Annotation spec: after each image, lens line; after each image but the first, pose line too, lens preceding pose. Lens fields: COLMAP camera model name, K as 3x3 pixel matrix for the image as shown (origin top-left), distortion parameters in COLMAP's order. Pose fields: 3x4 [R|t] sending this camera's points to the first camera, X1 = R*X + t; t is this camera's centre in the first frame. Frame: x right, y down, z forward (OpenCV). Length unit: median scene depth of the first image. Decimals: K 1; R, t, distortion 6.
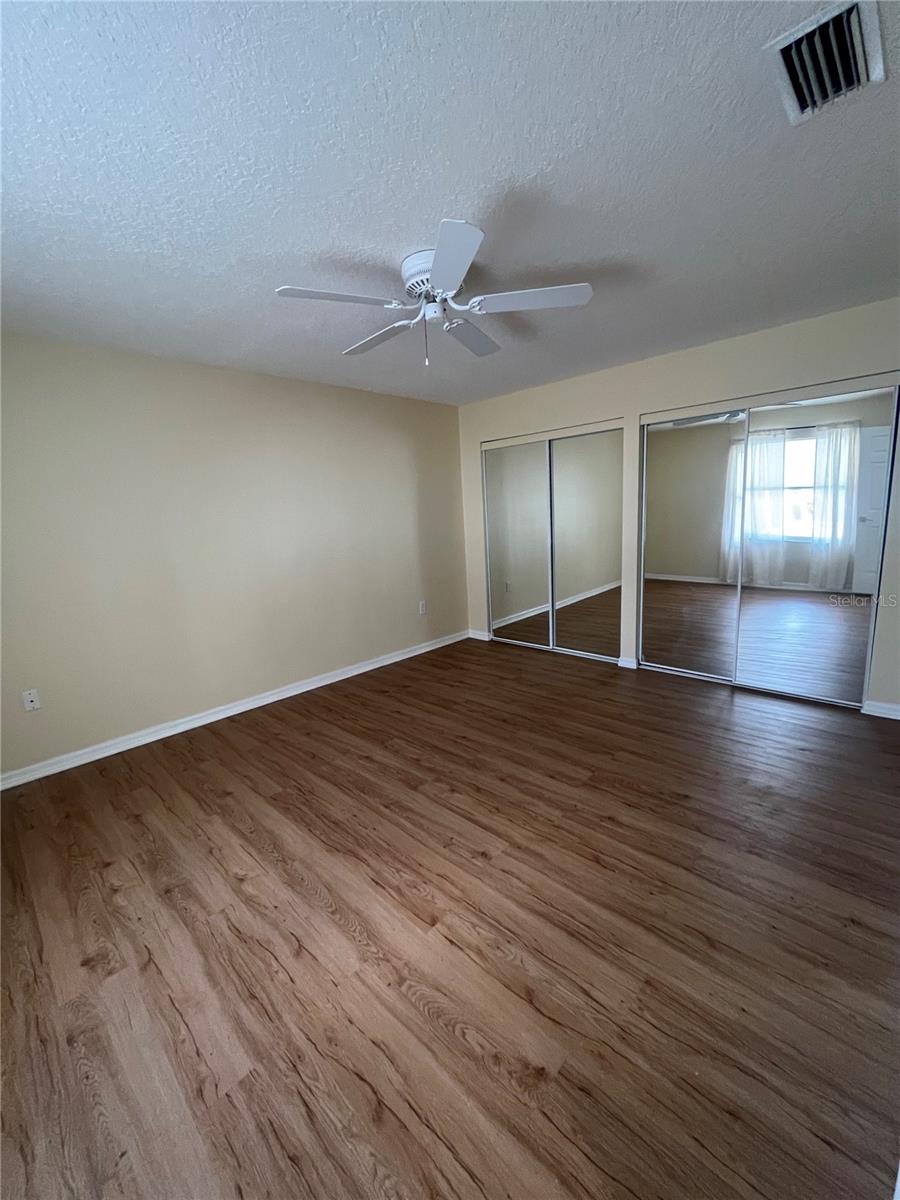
lens RADIAL K [[486.6, 0, 451.3], [0, 486.6, 593.8], [0, 0, 1]] dist [-0.003422, 0.000630]
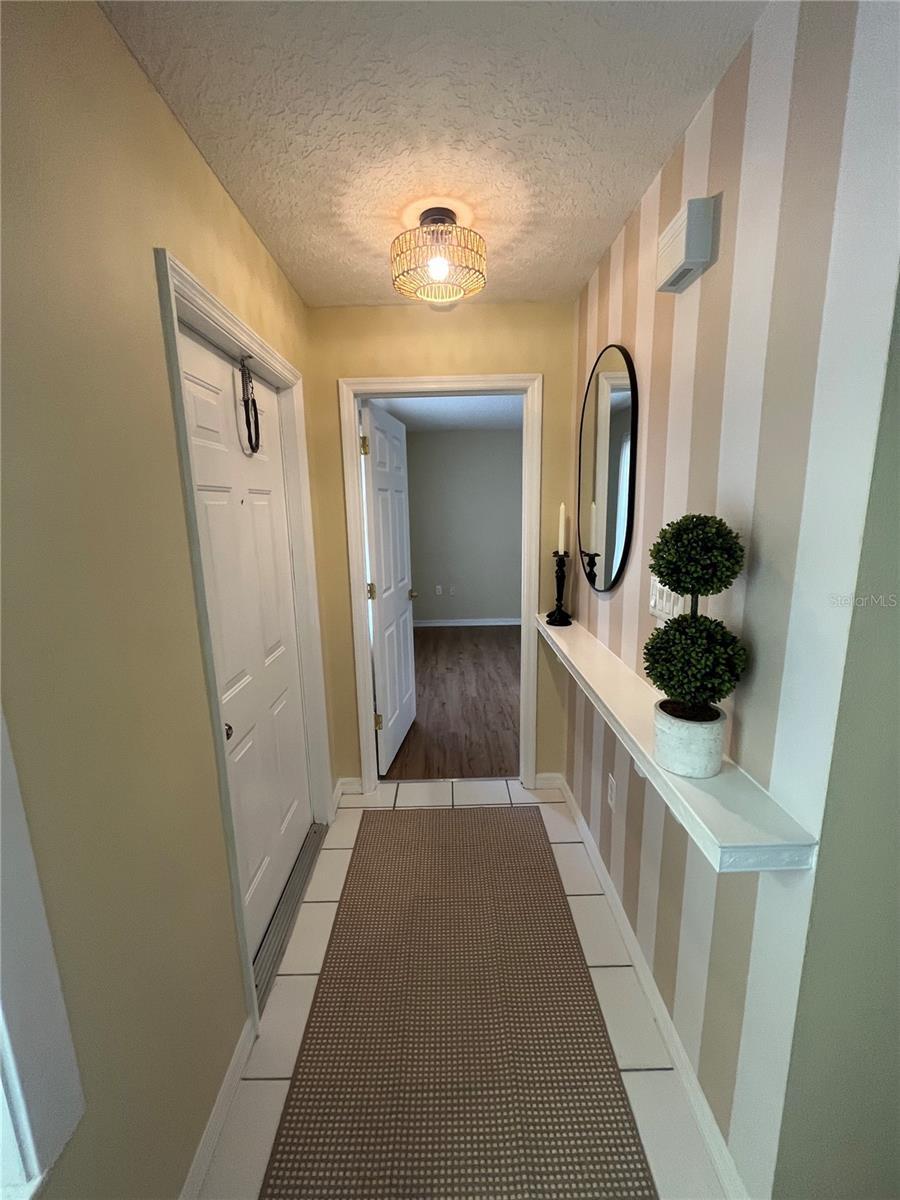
lens RADIAL K [[486.6, 0, 449.2], [0, 486.6, 600.7], [0, 0, 1]] dist [-0.003422, 0.000630]
pose [[0.701913, 0.168096, -0.692143, 0.847169], [-0.135896, 0.985507, 0.101528, 0.039779], [0.699179, 0.022796, 0.714584, -0.761570]]
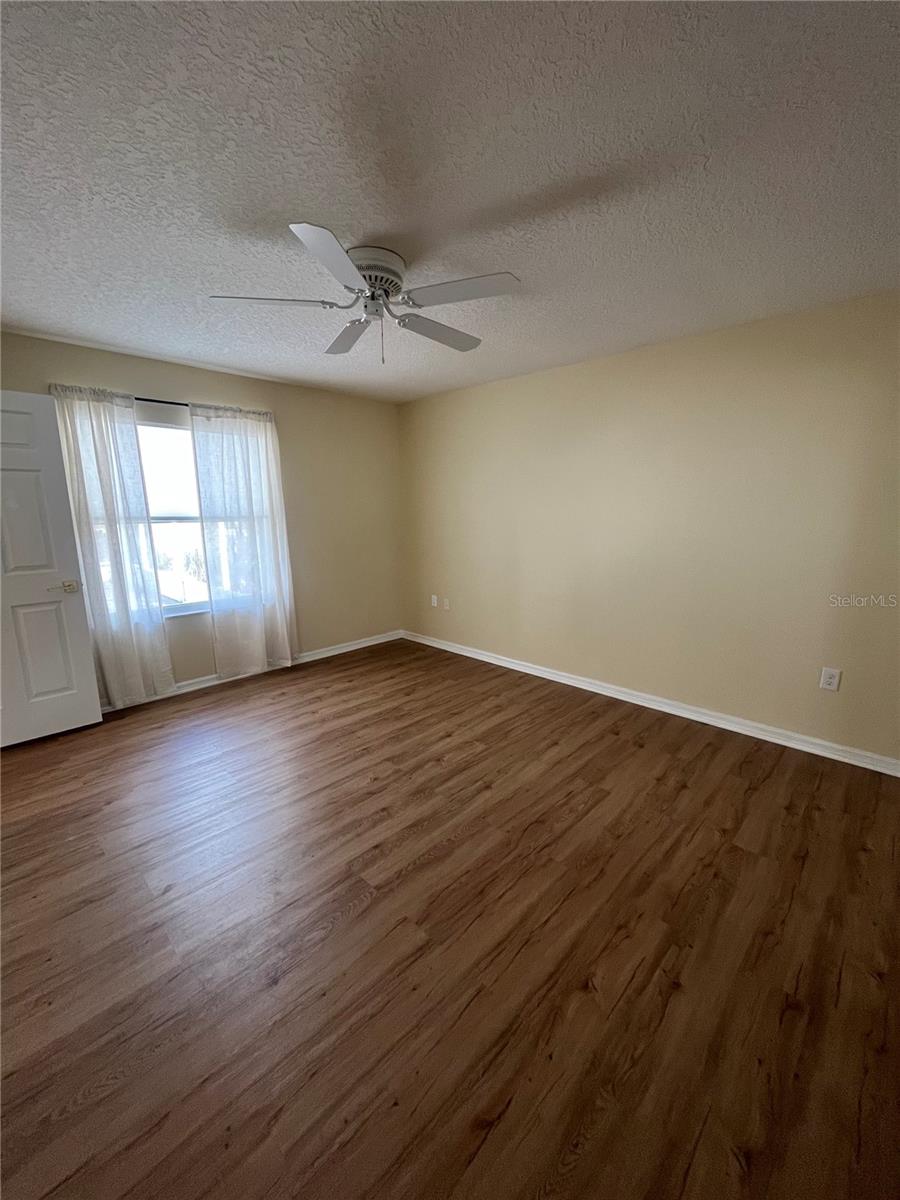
lens RADIAL K [[486.6, 0, 448.1], [0, 486.6, 597.0], [0, 0, 1]] dist [-0.003422, 0.000630]
pose [[-0.005232, 0.230070, -0.973160, 0.995662], [-0.164653, 0.959692, 0.227771, -0.248402], [0.986338, 0.161426, 0.032860, 1.137909]]
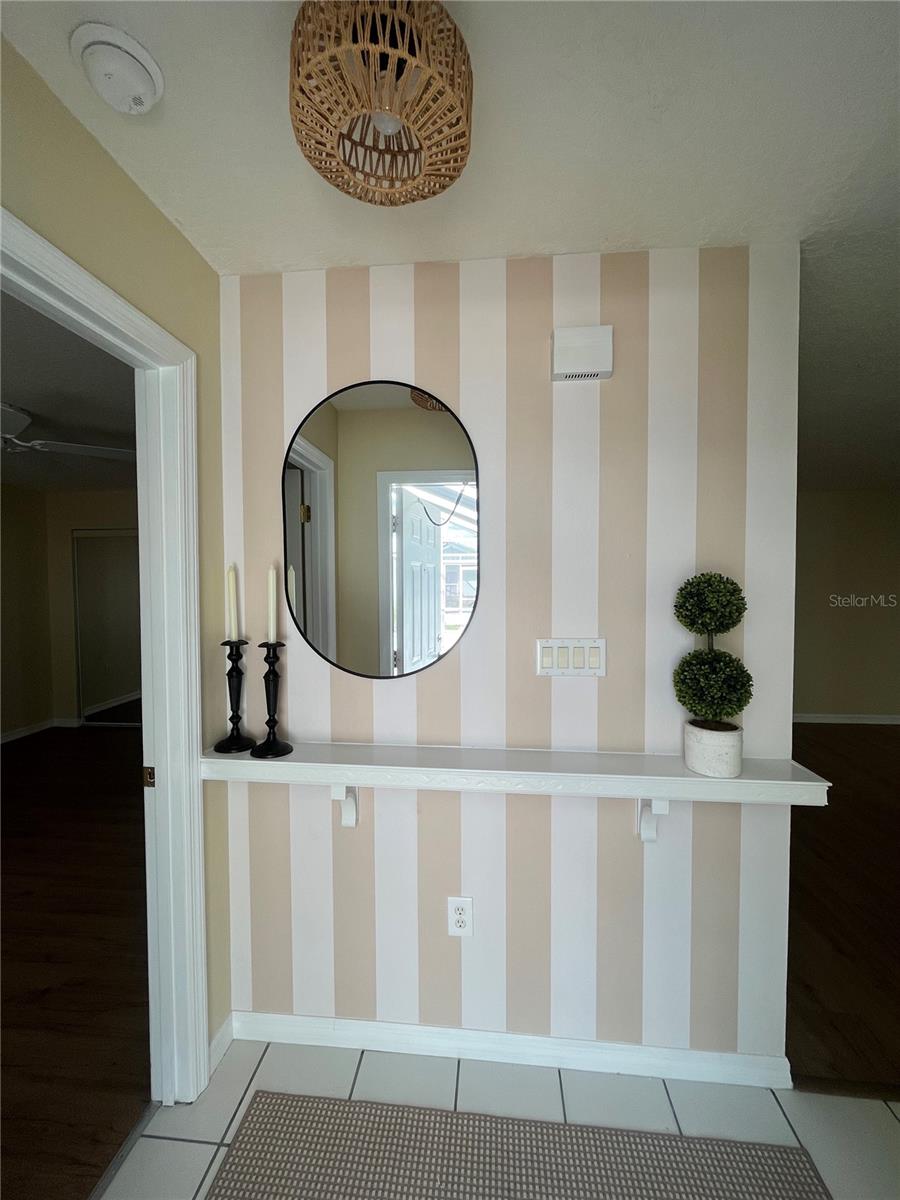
lens RADIAL K [[486.6, 0, 453.4], [0, 486.6, 596.1], [0, 0, 1]] dist [-0.003422, 0.000630]
pose [[0.777578, 0.029172, 0.628110, 0.098696], [0.073883, 0.987765, -0.137340, 0.061356], [-0.624431, 0.153199, 0.765908, -0.552830]]
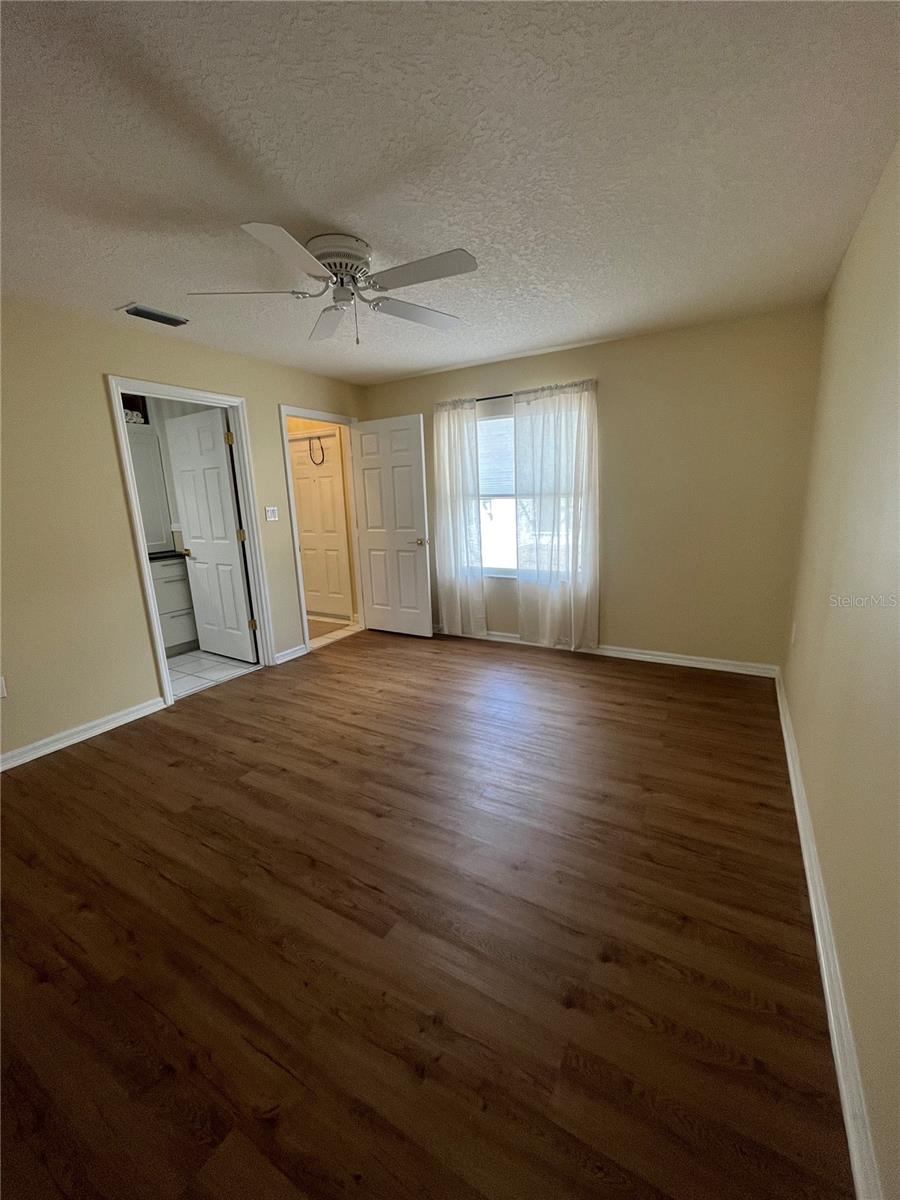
lens RADIAL K [[486.6, 0, 448.3], [0, 486.6, 596.5], [0, 0, 1]] dist [-0.003422, 0.000630]
pose [[-0.969357, 0.130069, -0.208398, 0.046953], [0.042759, 0.924713, 0.378256, -0.345575], [0.241908, 0.357754, -0.901938, 2.055941]]
